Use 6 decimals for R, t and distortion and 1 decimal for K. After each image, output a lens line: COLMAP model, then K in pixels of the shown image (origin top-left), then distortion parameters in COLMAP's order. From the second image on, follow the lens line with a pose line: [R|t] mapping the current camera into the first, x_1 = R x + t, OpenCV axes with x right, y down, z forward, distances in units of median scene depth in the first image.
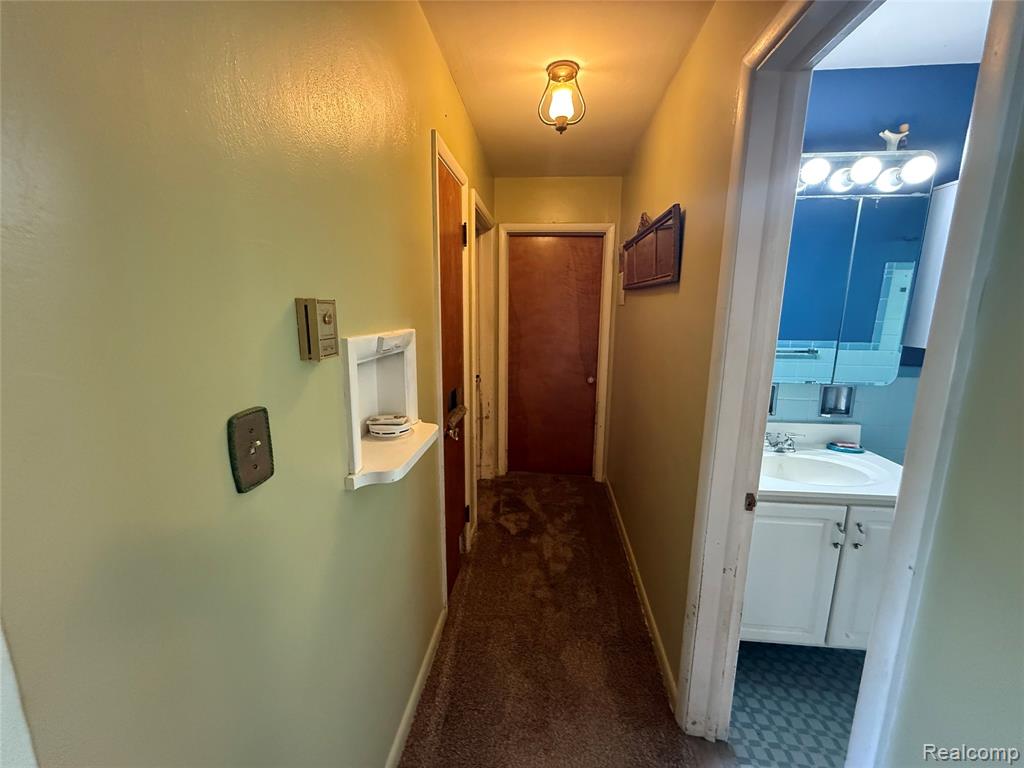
lens RADIAL K [[409.1, 0, 511.4], [0, 409.1, 379.8], [0, 0, 1]] dist [0.000667, -0.000023]
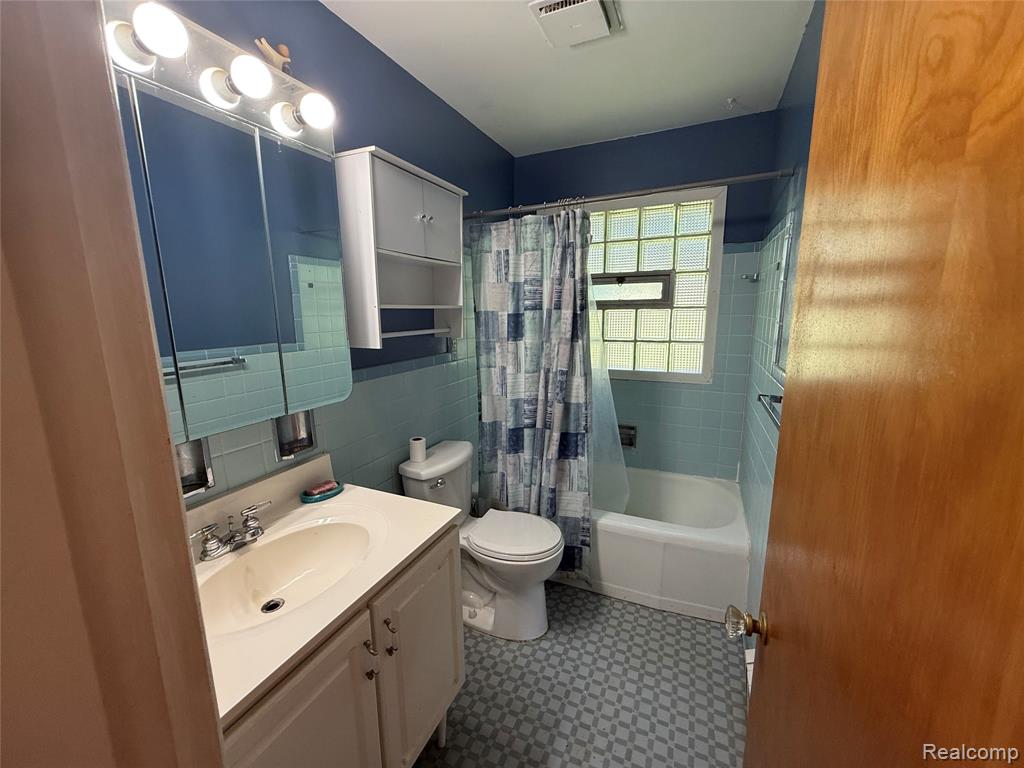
lens RADIAL K [[409.1, 0, 509.0], [0, 409.1, 381.4], [0, 0, 1]] dist [0.000667, -0.000023]
pose [[0.327030, -0.181319, 0.927456, 0.280805], [0.182862, 0.975013, 0.126138, -0.057101], [-0.927153, 0.128346, 0.352015, 0.405306]]
